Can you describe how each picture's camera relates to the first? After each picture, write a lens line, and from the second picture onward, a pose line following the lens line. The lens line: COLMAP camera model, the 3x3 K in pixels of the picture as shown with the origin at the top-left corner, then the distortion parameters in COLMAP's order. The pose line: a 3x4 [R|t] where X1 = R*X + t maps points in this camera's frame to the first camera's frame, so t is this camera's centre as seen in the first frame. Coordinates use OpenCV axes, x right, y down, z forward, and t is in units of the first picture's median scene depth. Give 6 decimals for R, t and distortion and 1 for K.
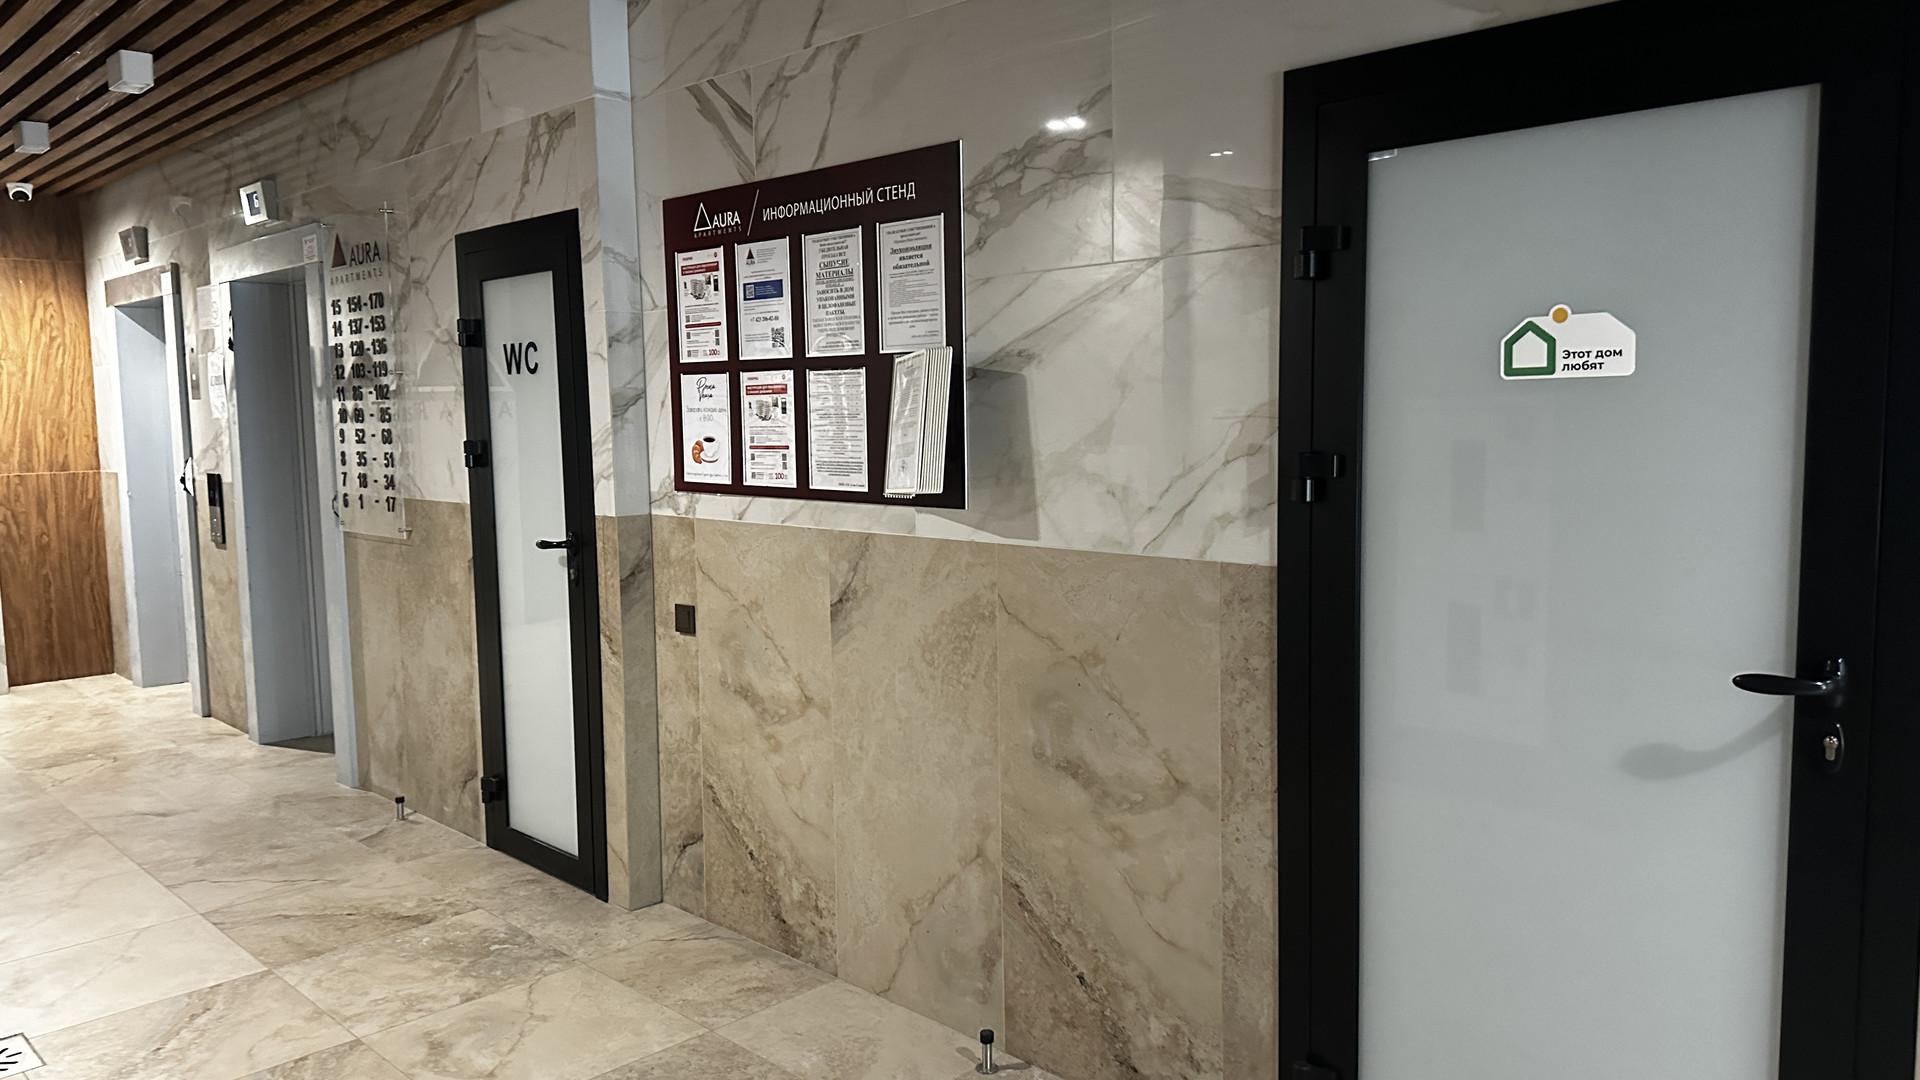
lens RADIAL K [[1309.5, 0, 960.2], [0, 1309.5, 532.9], [0, 0, 1]] dist [0.054056, -0.059674]
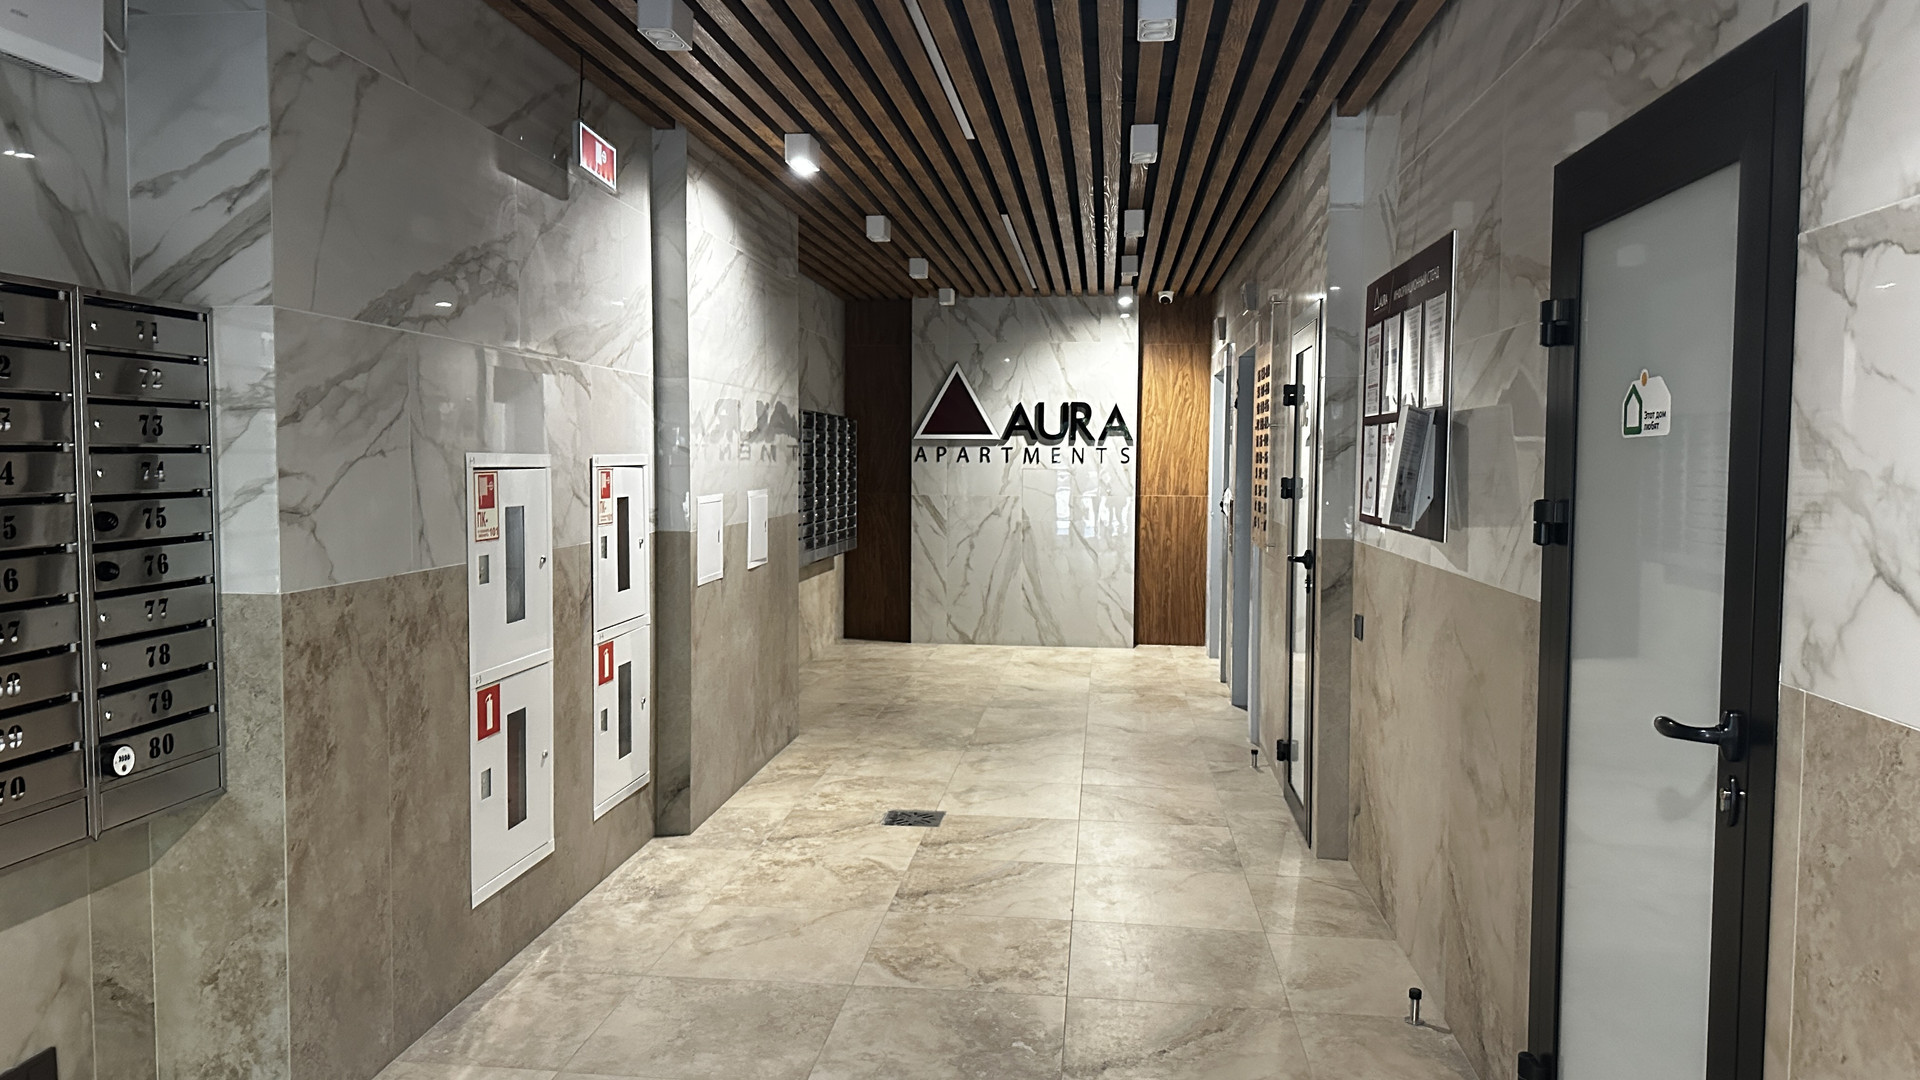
lens RADIAL K [[1324.9, 0, 994.6], [0, 1324.9, 535.1], [0, 0, 1]] dist [0.060494, -0.071055]
pose [[0.626377, 0.068034, -0.776545, 0.287777], [-0.096074, 0.995327, 0.009706, 0.000665], [0.773577, 0.068527, 0.629987, -0.026061]]
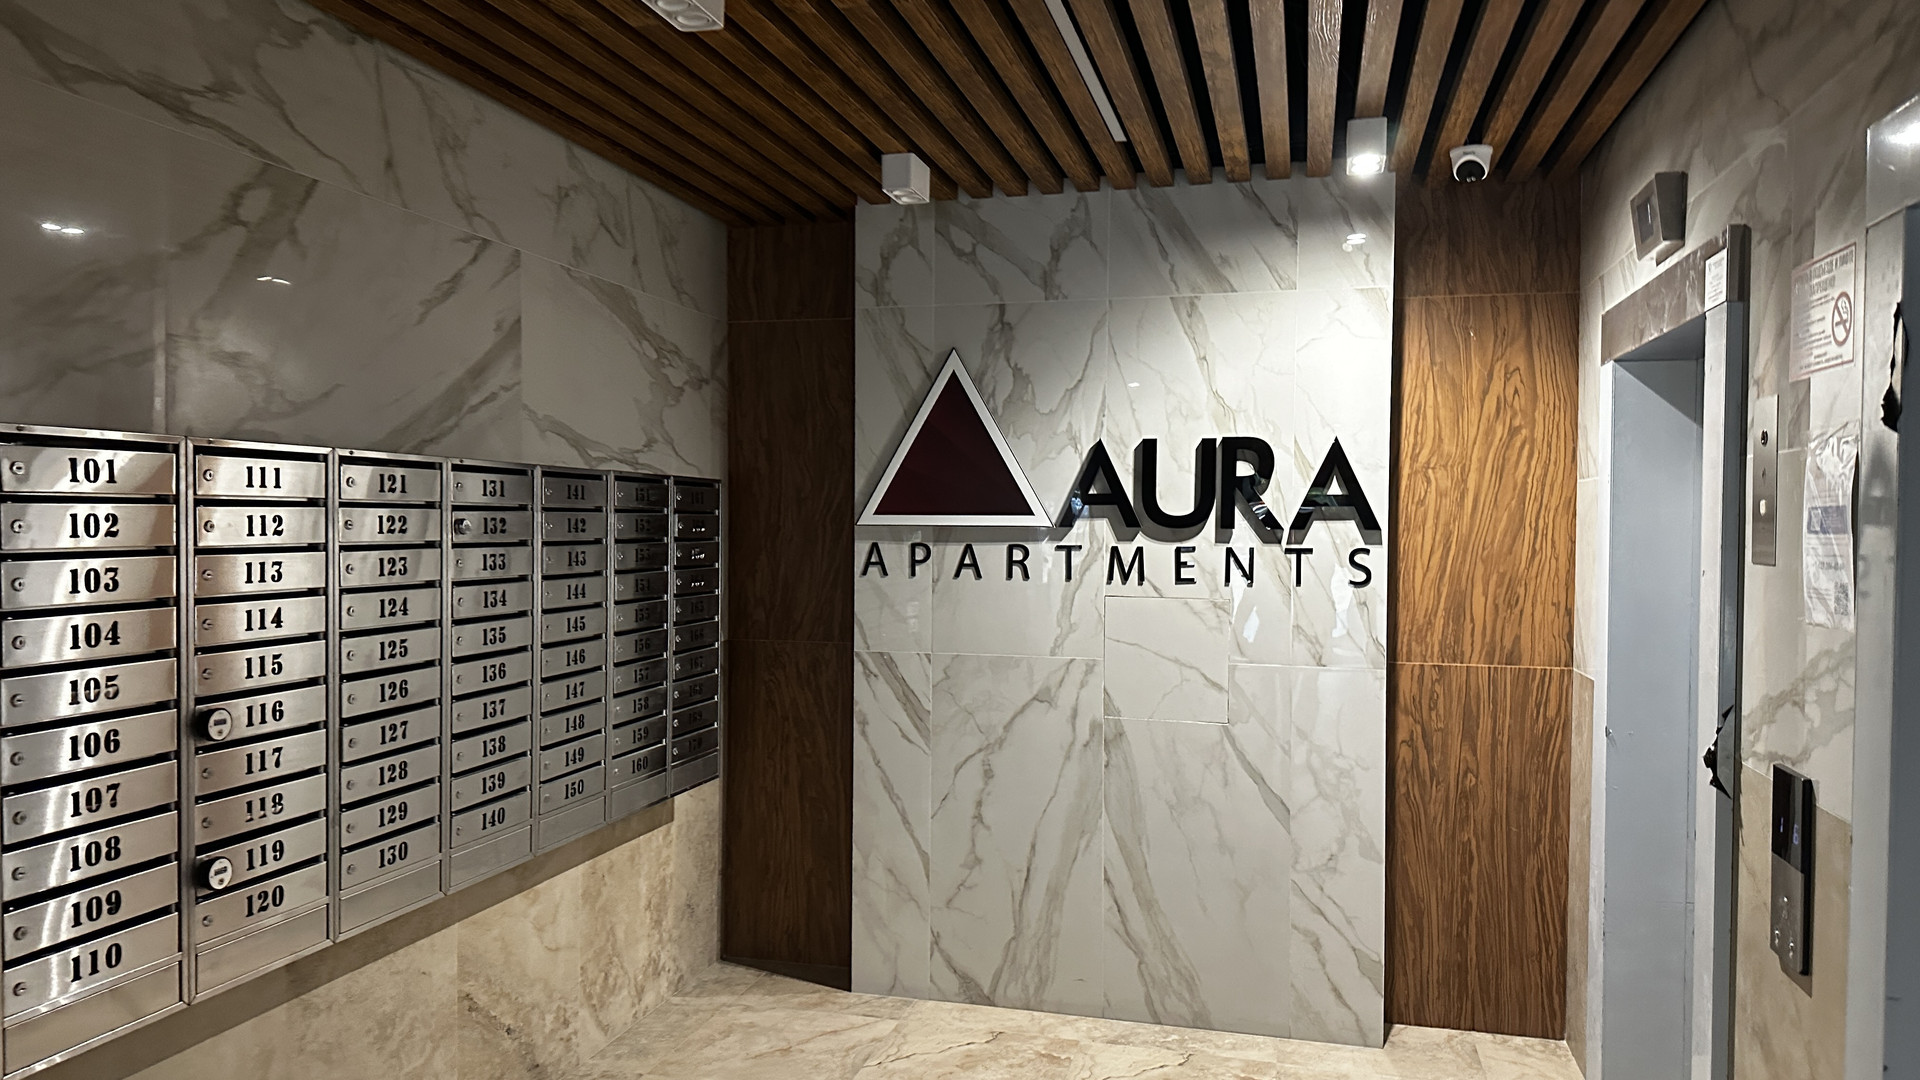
lens RADIAL K [[1309.5, 0, 960.2], [0, 1309.5, 532.9], [0, 0, 1]] dist [0.054056, -0.059674]
pose [[0.483834, 0.033043, -0.874536, -0.309438], [-0.104302, 0.994342, -0.020135, -0.068181], [0.868922, 0.100957, 0.484543, 0.534027]]
